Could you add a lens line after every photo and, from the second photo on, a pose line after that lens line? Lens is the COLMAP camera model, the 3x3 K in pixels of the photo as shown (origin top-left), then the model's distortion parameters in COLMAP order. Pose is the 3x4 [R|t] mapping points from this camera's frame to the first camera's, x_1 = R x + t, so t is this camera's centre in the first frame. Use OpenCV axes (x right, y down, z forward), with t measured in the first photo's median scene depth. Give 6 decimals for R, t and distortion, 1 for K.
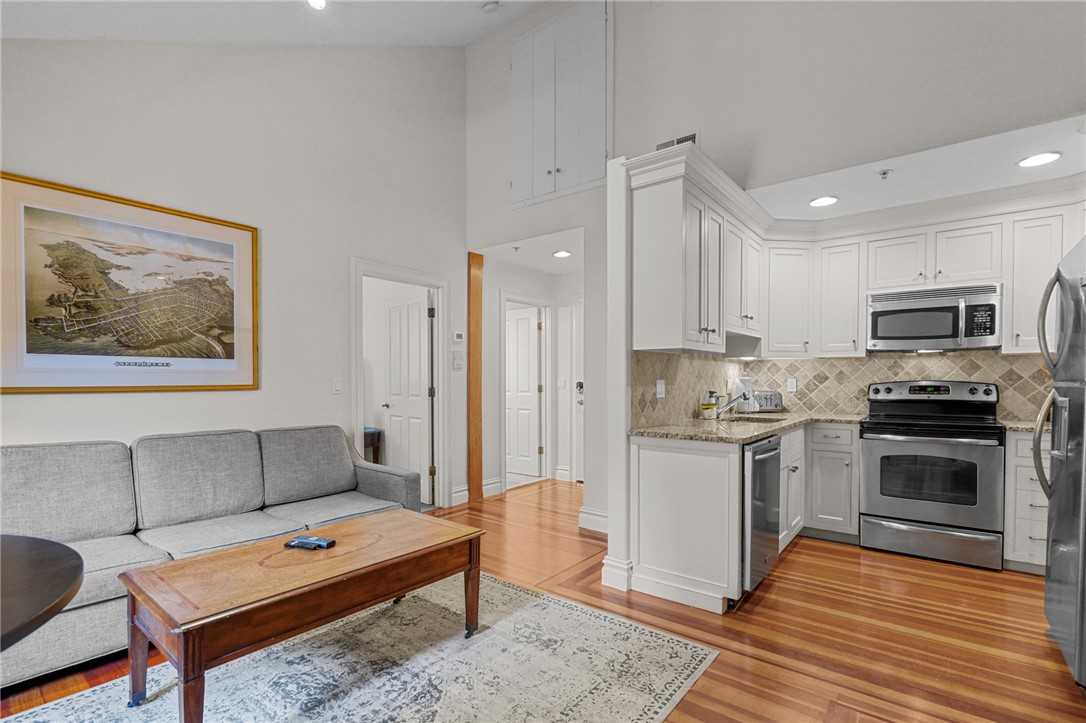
lens RADIAL K [[500.4, 0, 546.8], [0, 500.4, 388.6], [0, 0, 1]] dist [-0.002341, -0.000762]
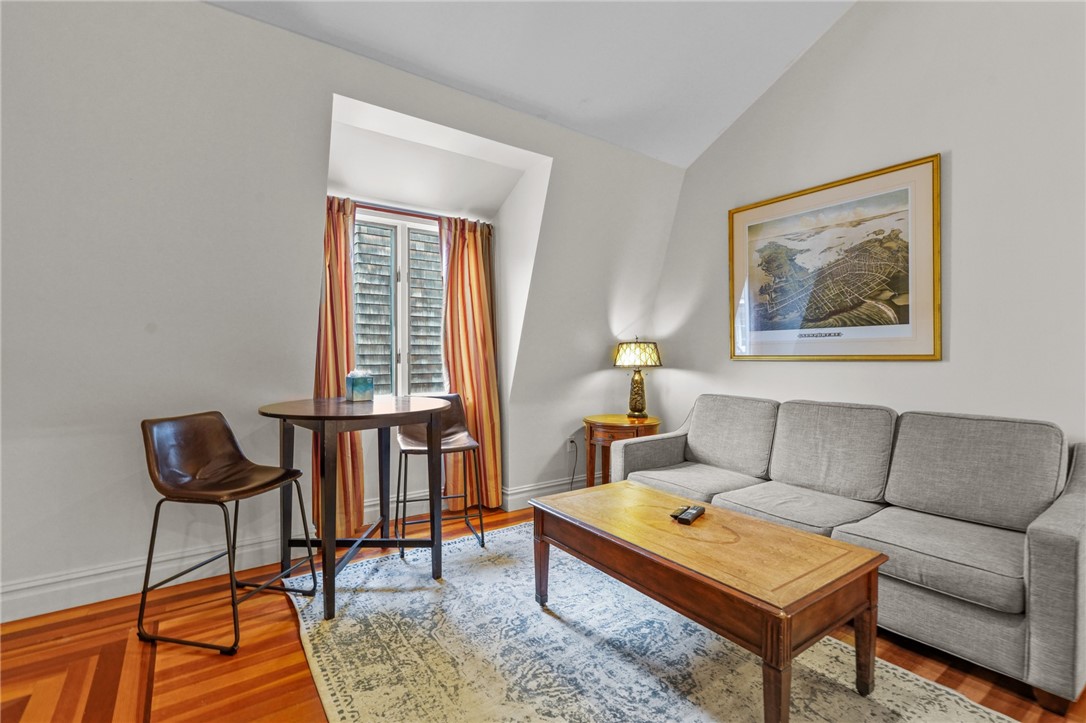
lens RADIAL K [[495.9, 0, 541.1], [0, 495.9, 358.1], [0, 0, 1]] dist [-0.002913, -0.000298]
pose [[-0.284161, 0.004460, -0.958766, 0.398269], [-0.014414, 0.999856, 0.008923, 0.000175], [0.958668, 0.016355, -0.284056, 0.740493]]
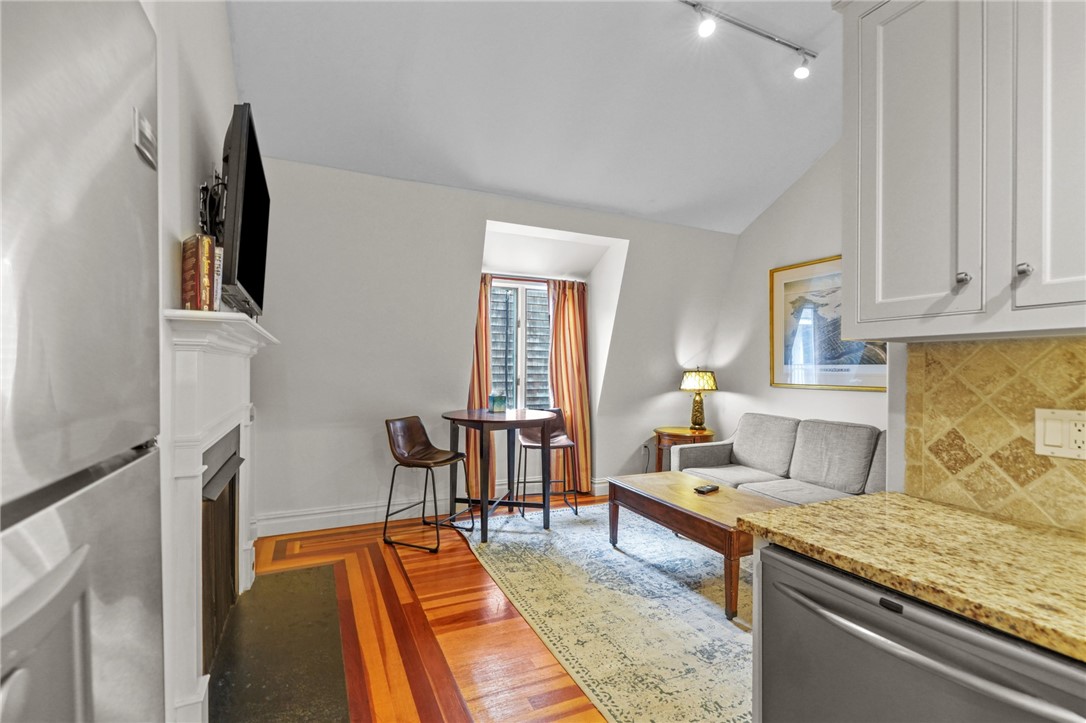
lens RADIAL K [[499.3, 0, 543.3], [0, 499.3, 368.1], [0, 0, 1]] dist [-0.000499, 0.000105]
pose [[-0.458260, -0.002570, -0.888815, 0.837171], [-0.022067, 0.999720, 0.008487, -0.048814], [0.888544, 0.023503, -0.458188, 0.931051]]
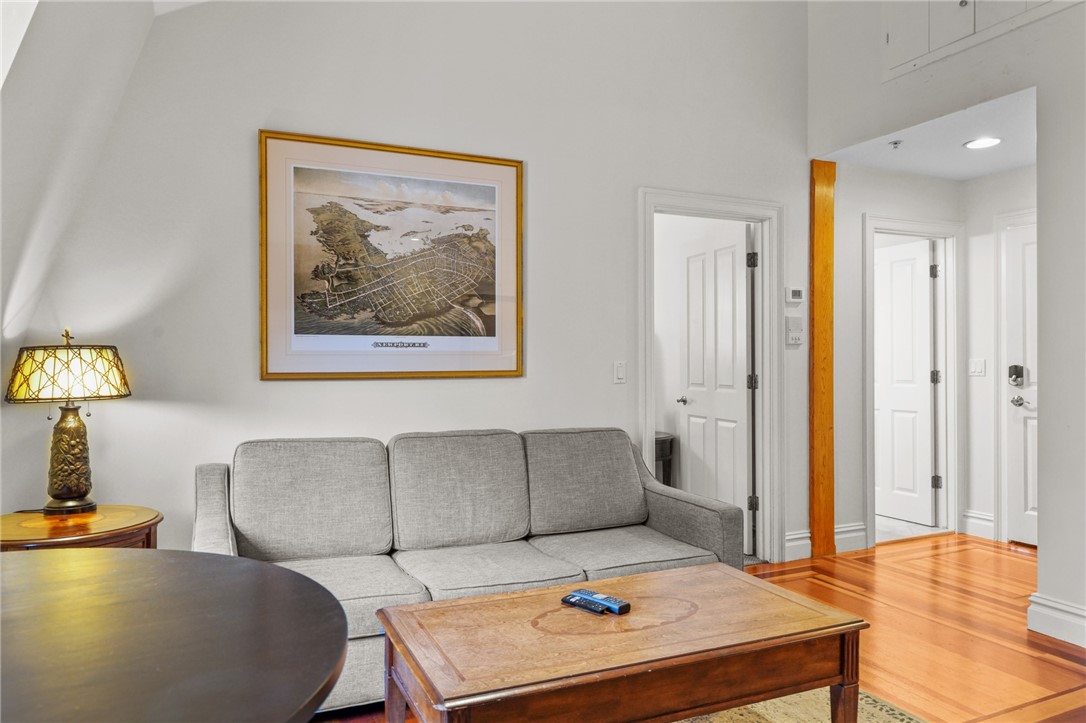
lens RADIAL K [[731.3, 0, 546.5], [0, 731.3, 363.7], [0, 0, 1]] dist [0.001610, -0.003166]
pose [[0.889273, -0.001966, -0.457372, -0.054441], [-0.004750, 0.999897, -0.013533, -0.003297], [0.457351, 0.014207, 0.889173, 0.053769]]
